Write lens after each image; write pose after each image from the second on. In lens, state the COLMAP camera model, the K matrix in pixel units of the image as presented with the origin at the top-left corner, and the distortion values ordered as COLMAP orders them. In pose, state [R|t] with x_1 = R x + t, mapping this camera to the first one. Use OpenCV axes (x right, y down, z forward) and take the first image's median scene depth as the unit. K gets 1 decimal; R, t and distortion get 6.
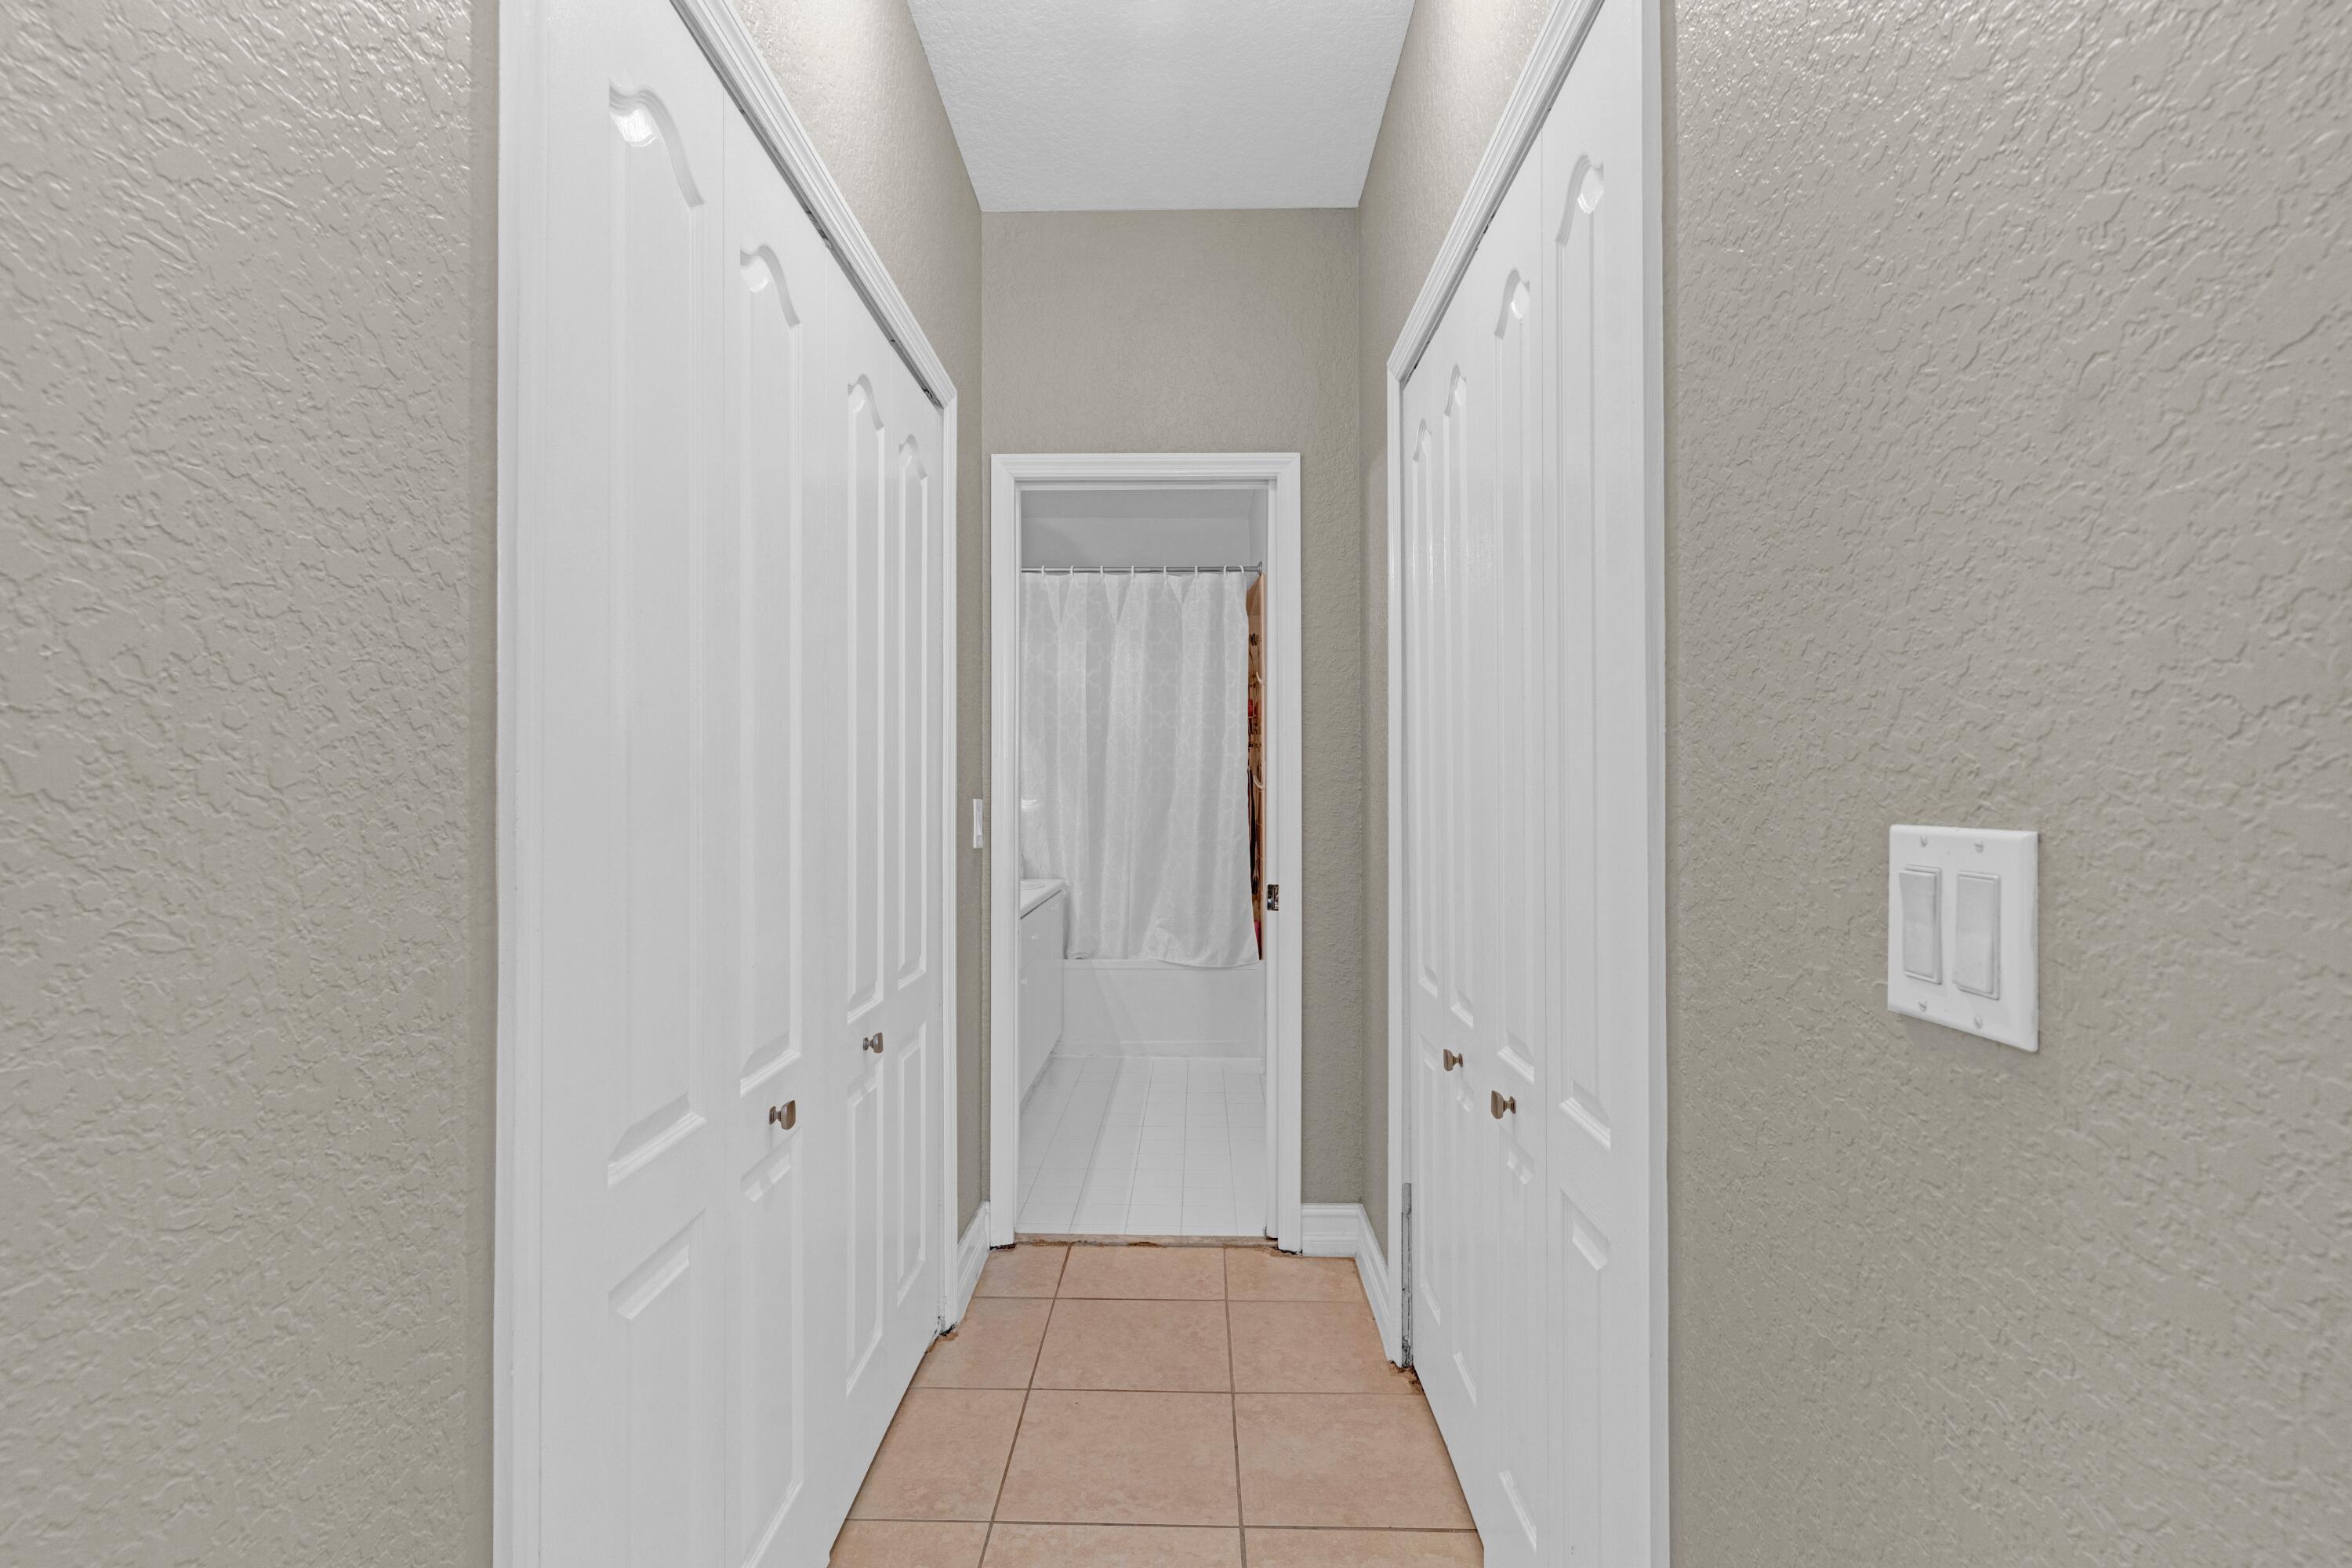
lens RADIAL K [[1121.8, 0, 1177.9], [0, 1121.8, 784.6], [0, 0, 1]] dist [0.003221, -0.001186]
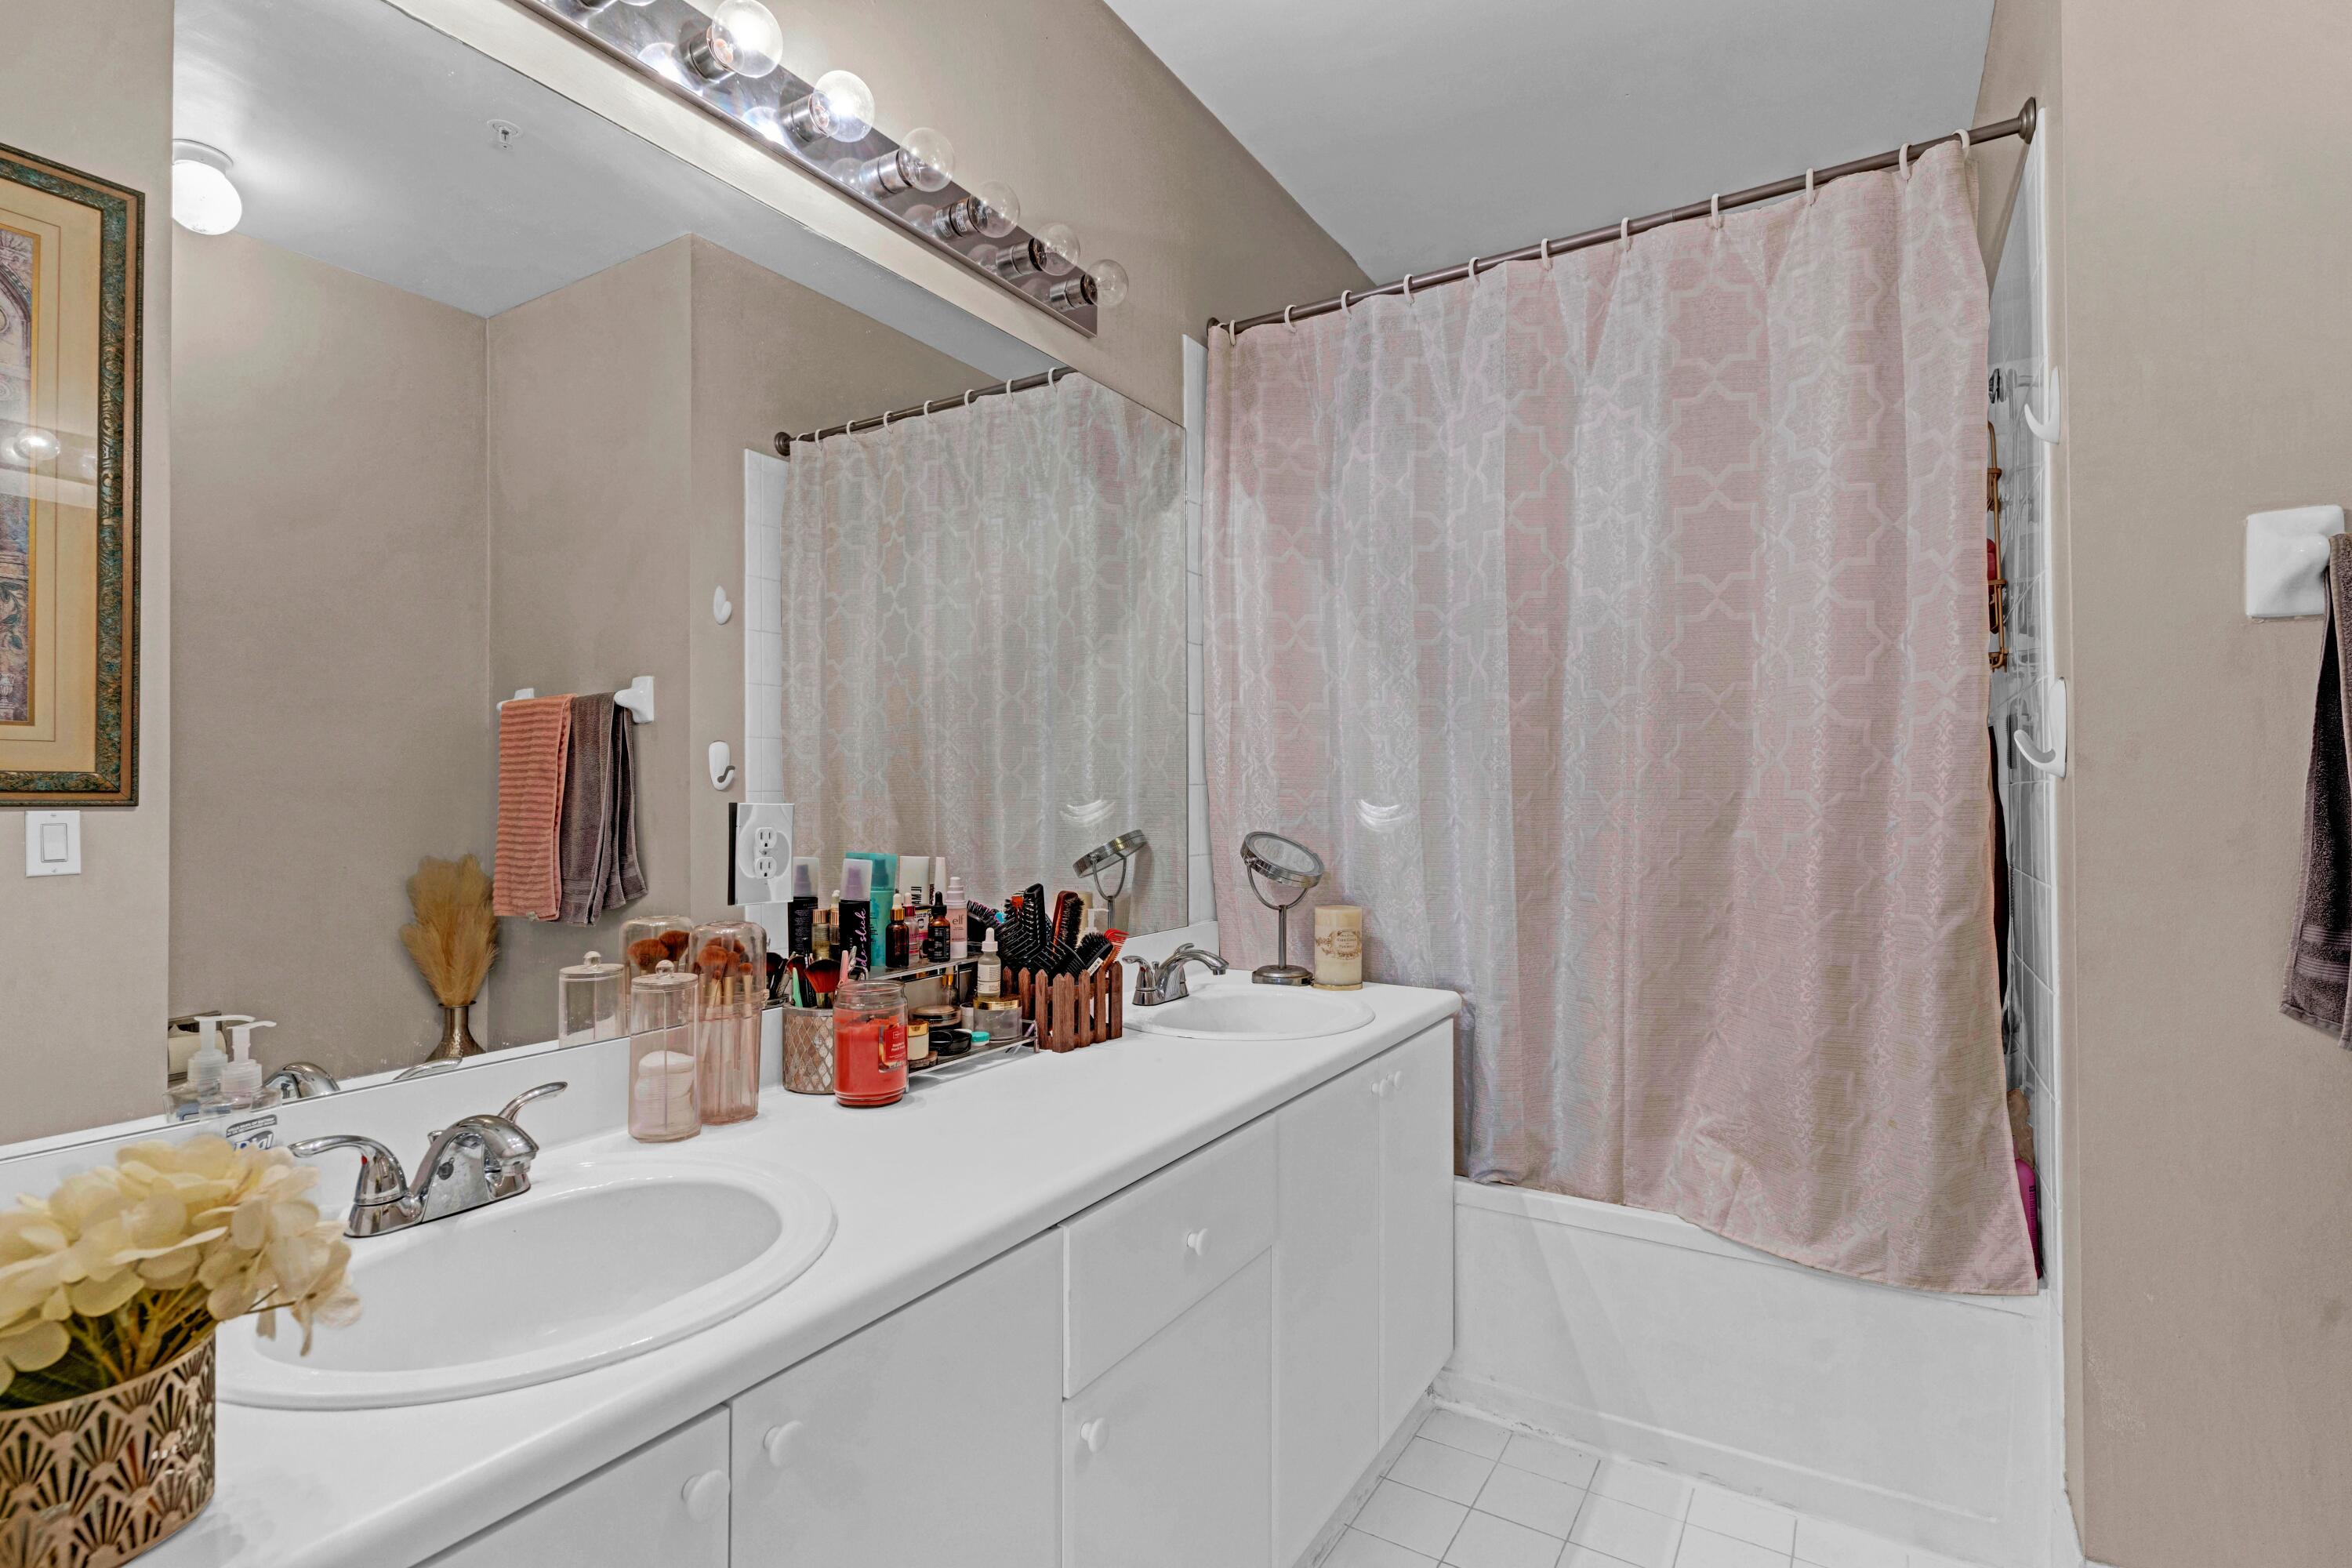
lens RADIAL K [[1121.8, 0, 1163.4], [0, 1121.8, 787.2], [0, 0, 1]] dist [0.003221, -0.001186]
pose [[0.861890, -0.006515, -0.507054, 0.018870], [0.006905, 0.999976, -0.001112, 0.006178], [0.507049, -0.002543, 0.861914, 0.571903]]
